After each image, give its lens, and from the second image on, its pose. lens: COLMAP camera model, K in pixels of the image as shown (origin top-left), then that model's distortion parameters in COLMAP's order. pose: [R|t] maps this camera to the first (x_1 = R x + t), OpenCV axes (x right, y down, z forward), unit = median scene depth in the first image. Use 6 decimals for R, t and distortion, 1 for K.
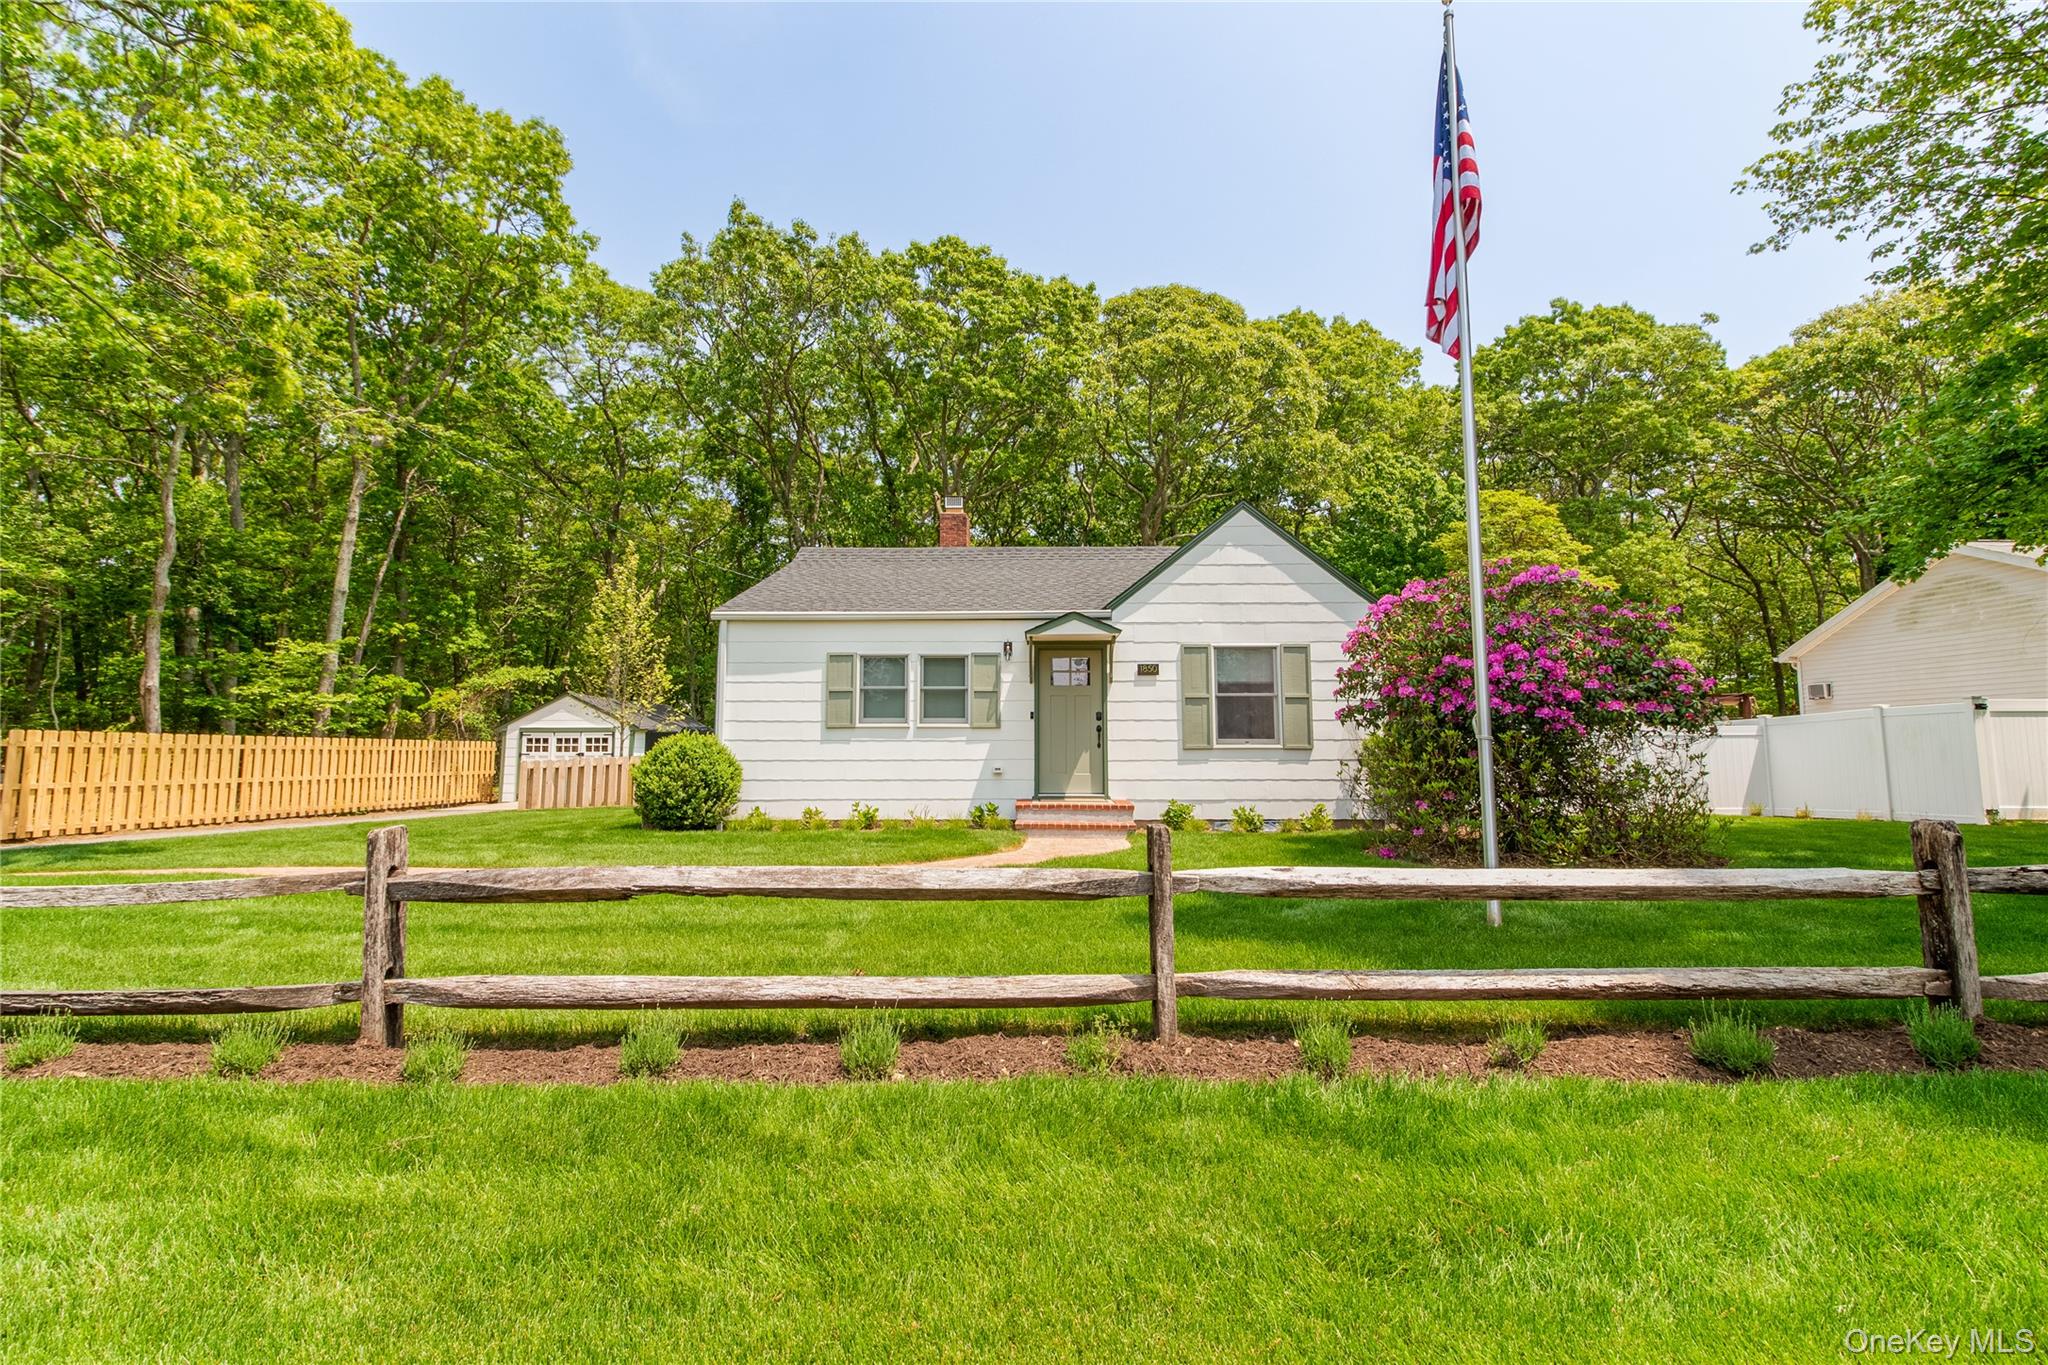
lens RADIAL K [[927.7, 0, 1023.0], [0, 927.7, 648.9], [0, 0, 1]] dist [0.000776, -0.000287]
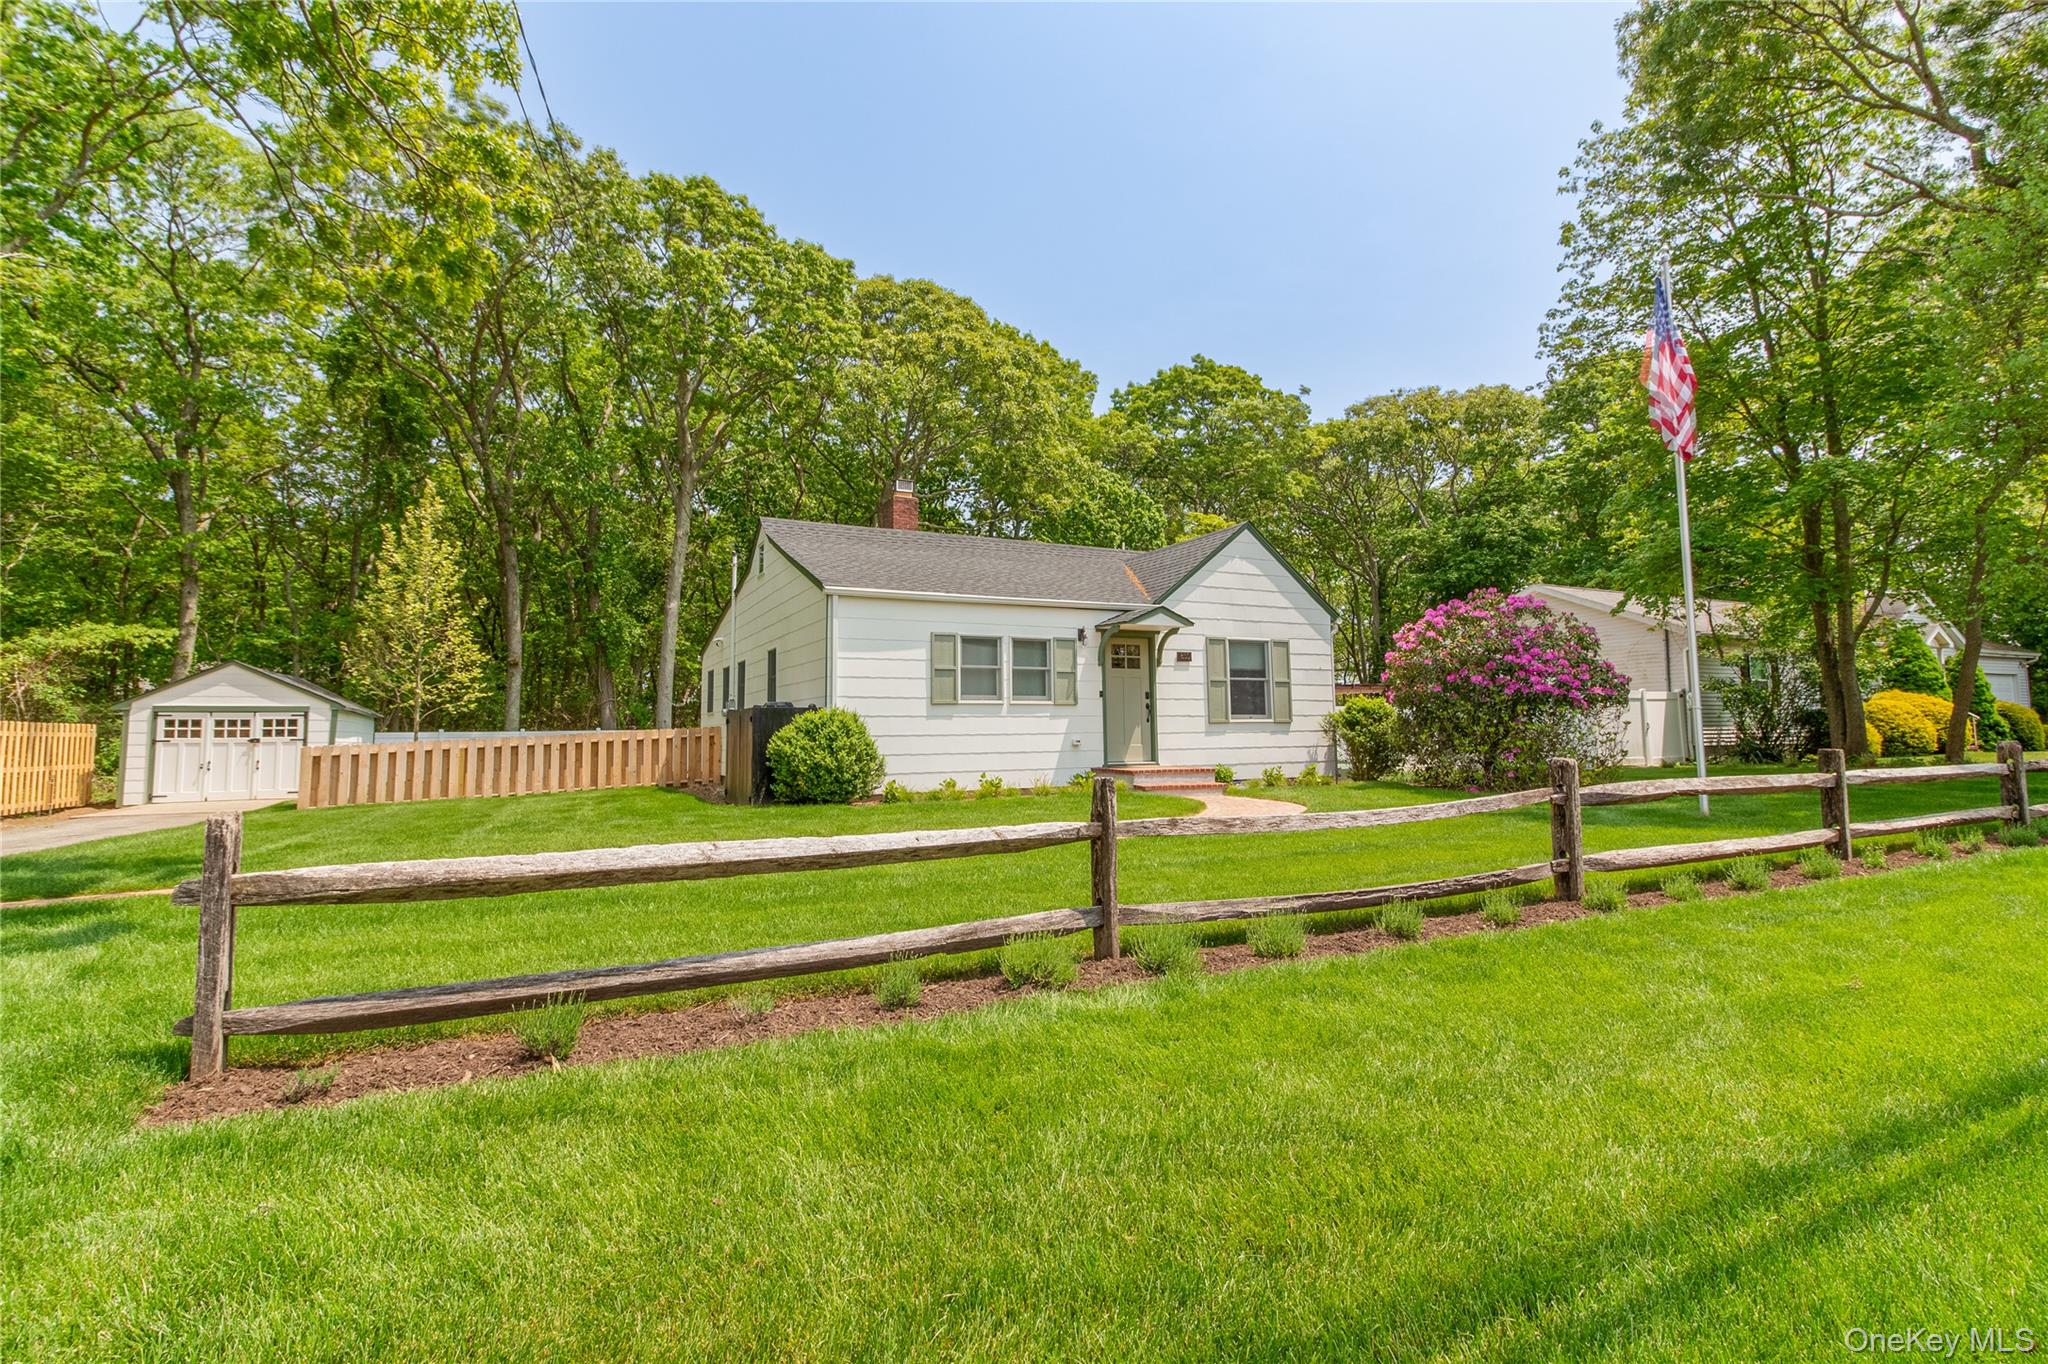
lens RADIAL K [[940.9, 0, 1028.6], [0, 940.9, 650.9], [0, 0, 1]] dist [0.004205, 0.000230]
pose [[0.893101, 0.030779, 0.448802, -0.587389], [-0.039789, 0.999151, 0.010657, 0.009736], [-0.448093, -0.027375, 0.893568, 0.007055]]
